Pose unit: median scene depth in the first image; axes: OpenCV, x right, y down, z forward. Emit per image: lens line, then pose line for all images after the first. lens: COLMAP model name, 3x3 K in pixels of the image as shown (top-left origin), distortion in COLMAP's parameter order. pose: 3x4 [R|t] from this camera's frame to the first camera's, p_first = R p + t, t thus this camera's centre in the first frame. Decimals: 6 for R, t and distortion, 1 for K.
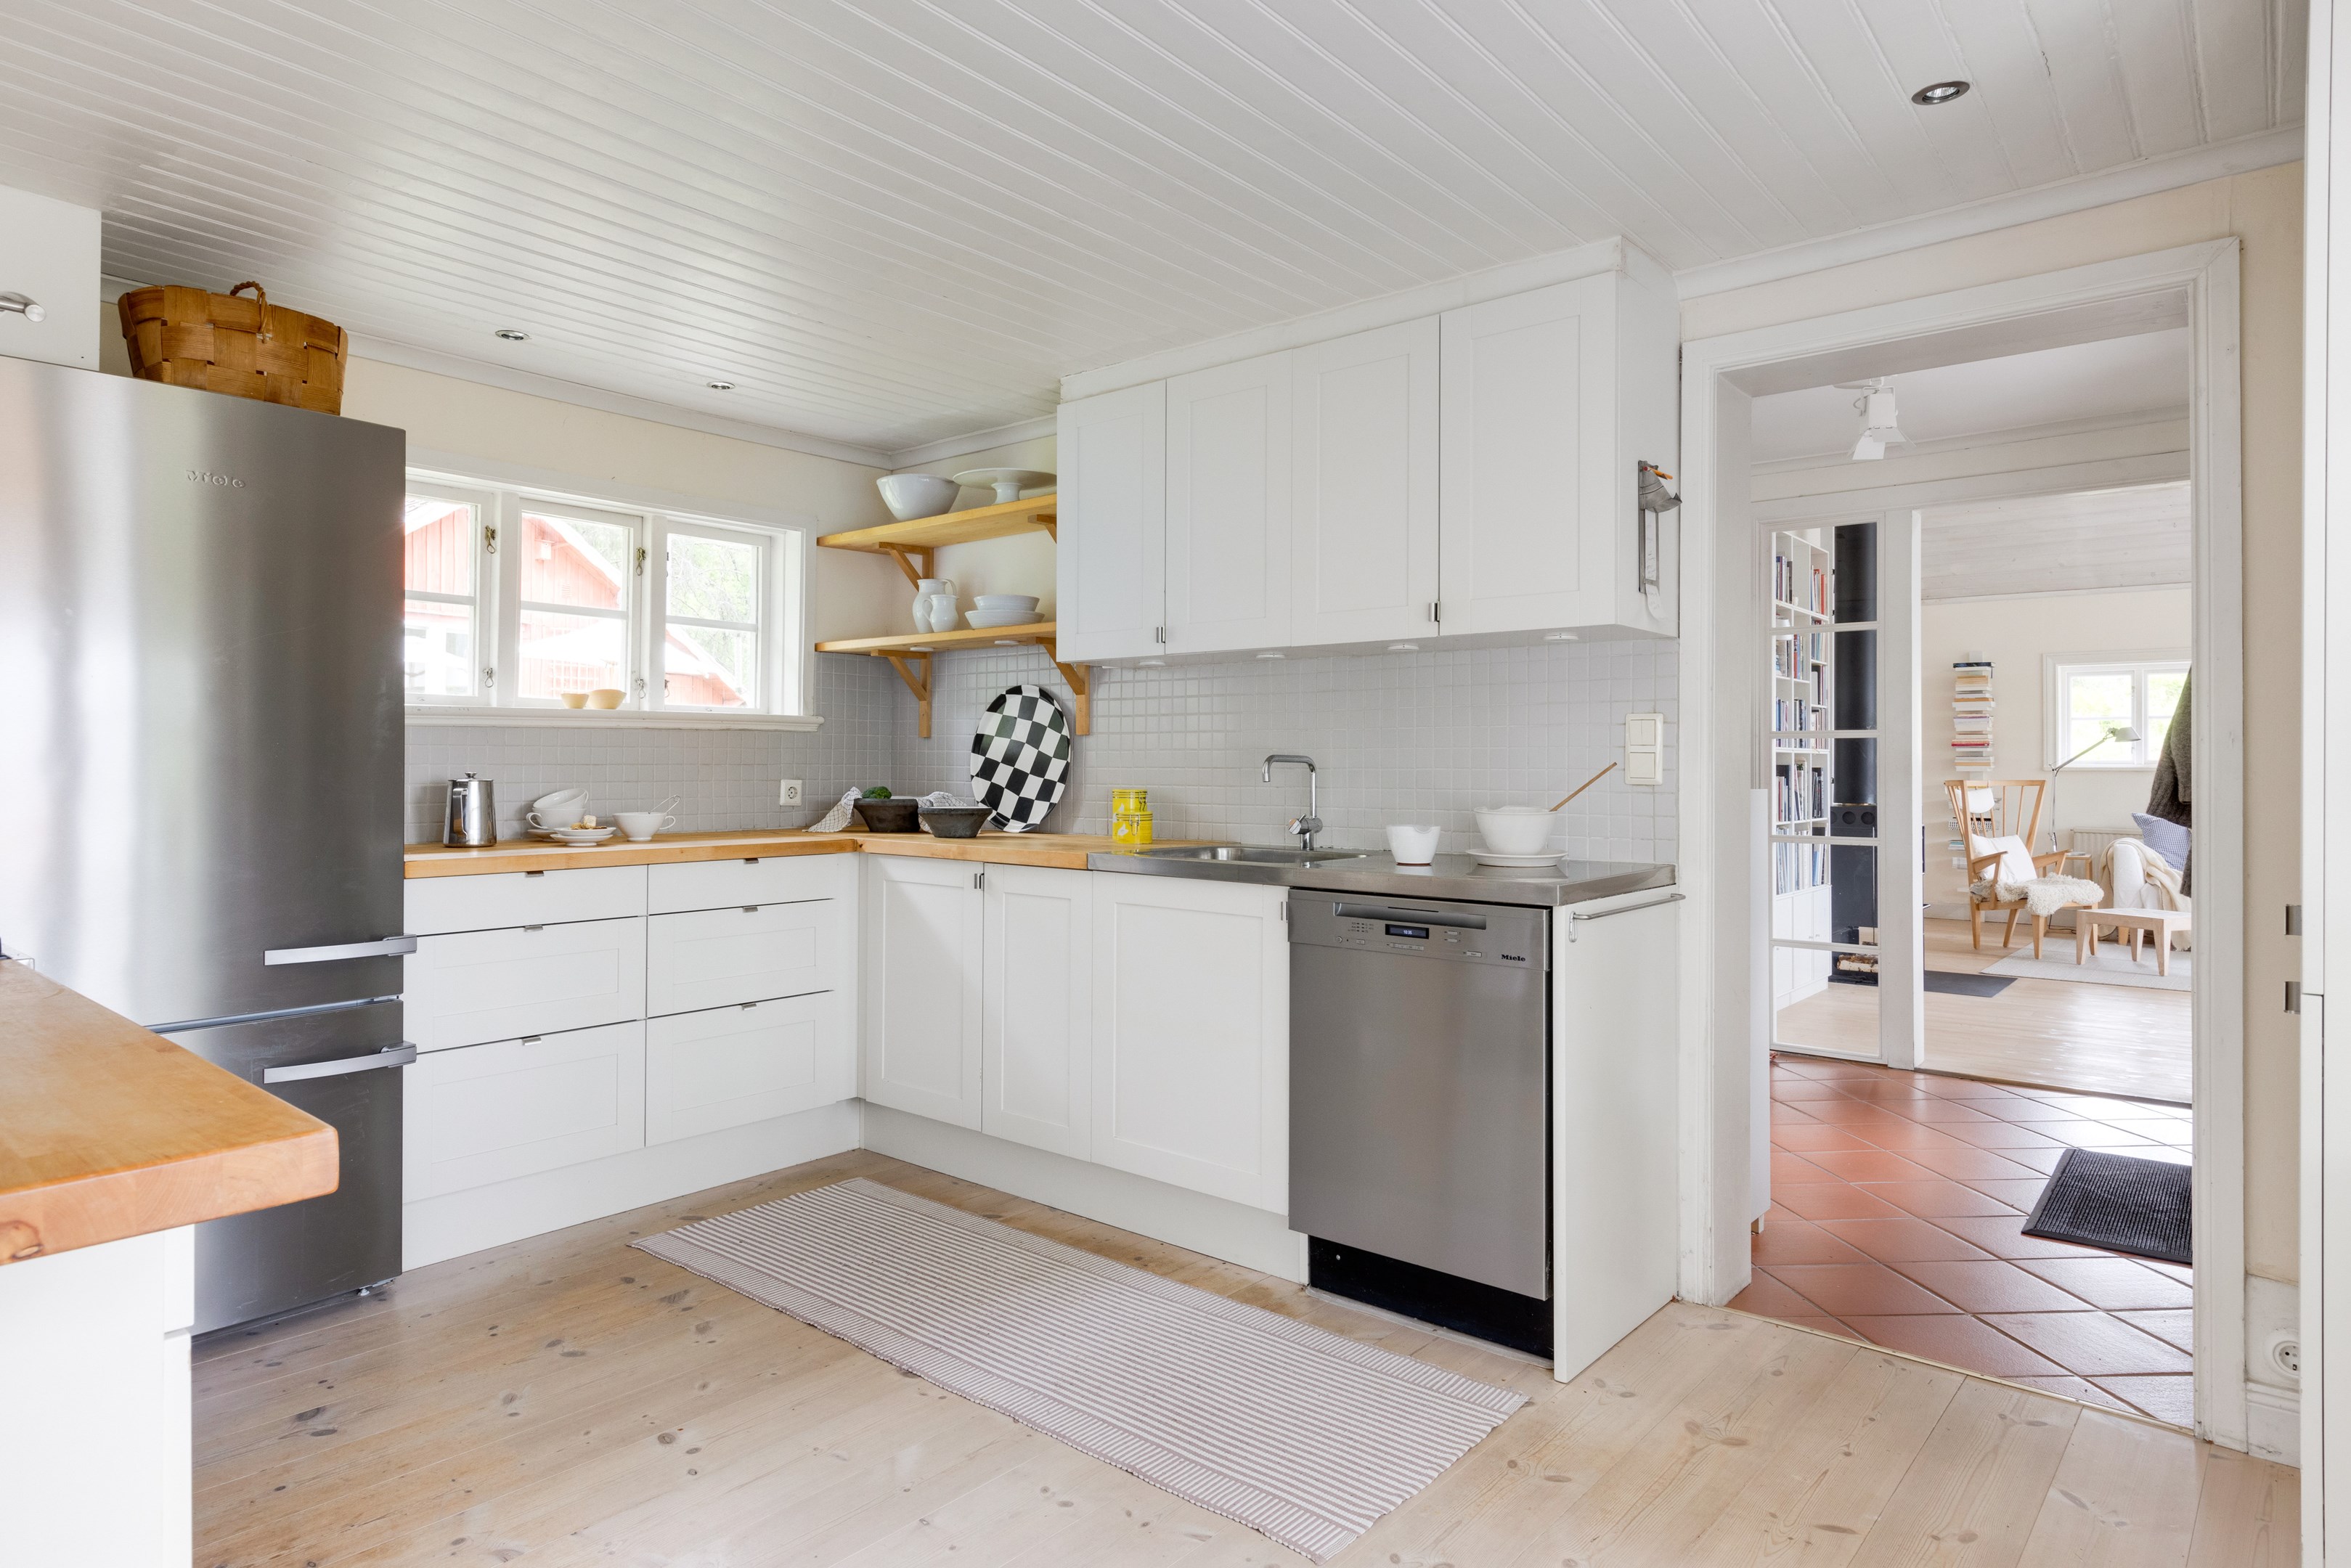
lens RADIAL K [[1372.3, 0, 1175.1], [0, 1372.3, 751.2], [0, 0, 1]] dist [-0.004570, -0.000025]
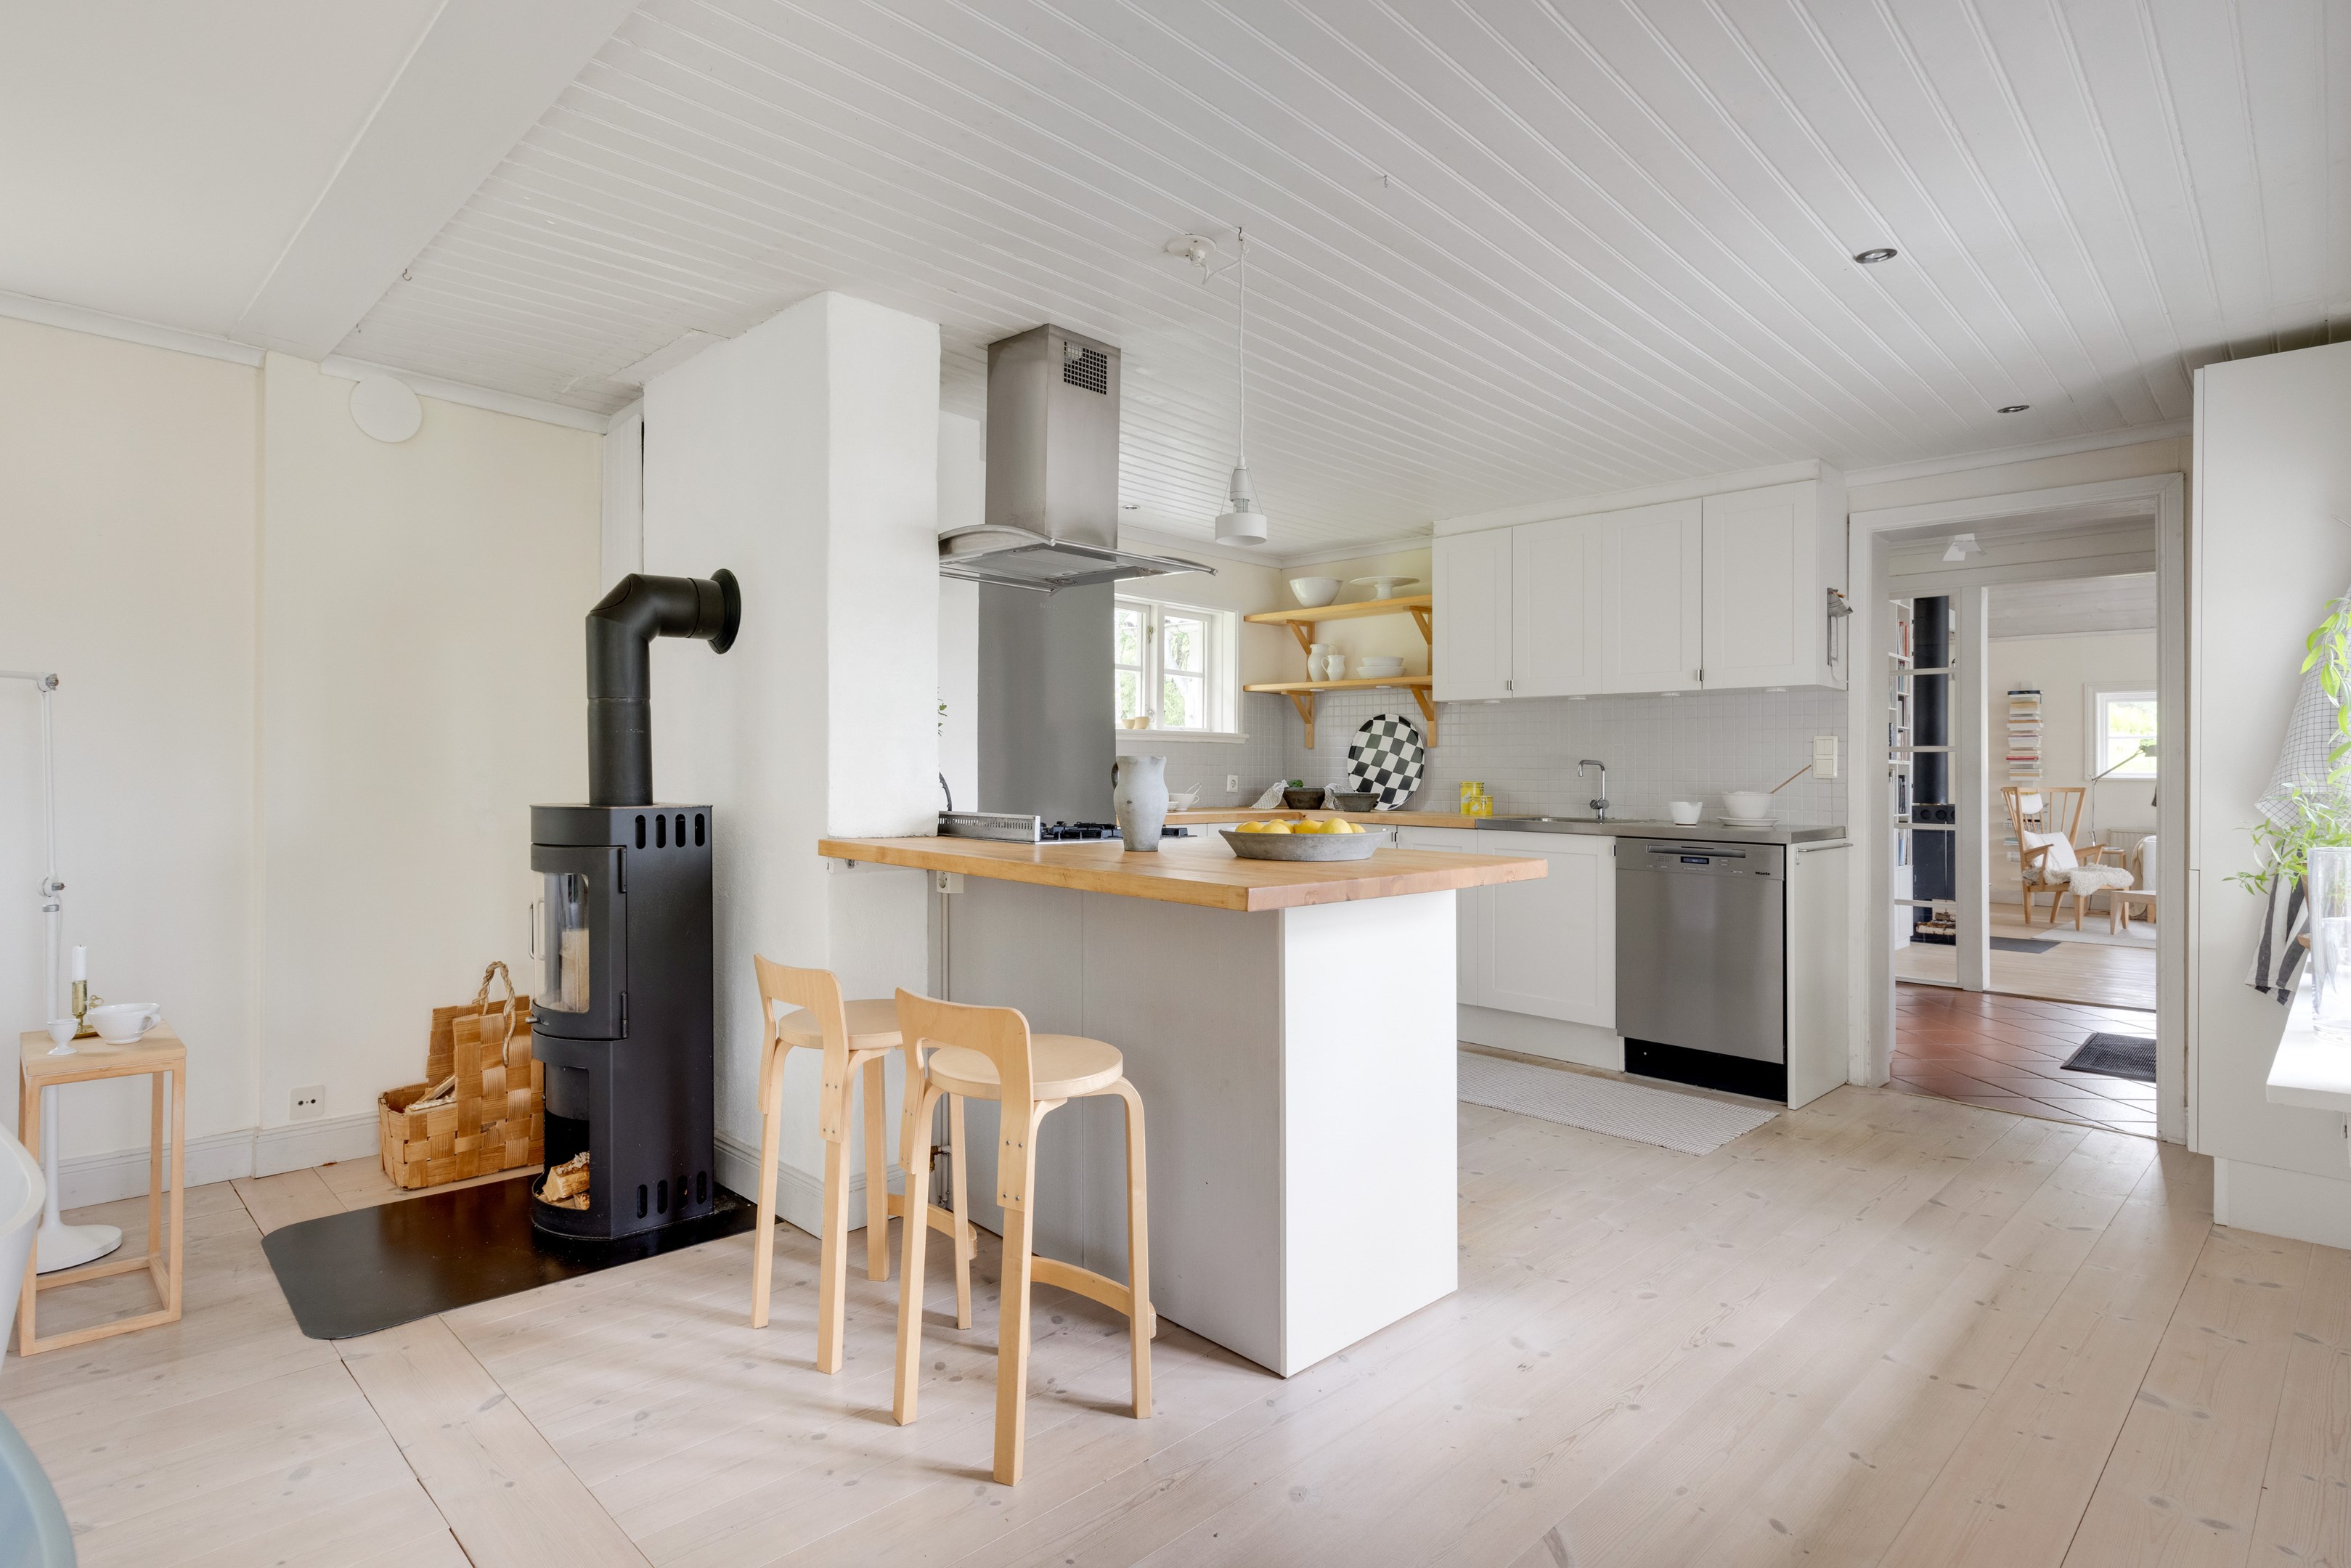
lens RADIAL K [[1284.8, 0, 1177.9], [0, 1284.8, 751.5], [0, 0, 1]] dist [-0.005595, -0.001310]
pose [[0.998473, 0.005470, -0.054973, -0.146202], [-0.005929, 0.999949, -0.008194, 0.003632], [0.054926, 0.008508, 0.998454, -0.244916]]
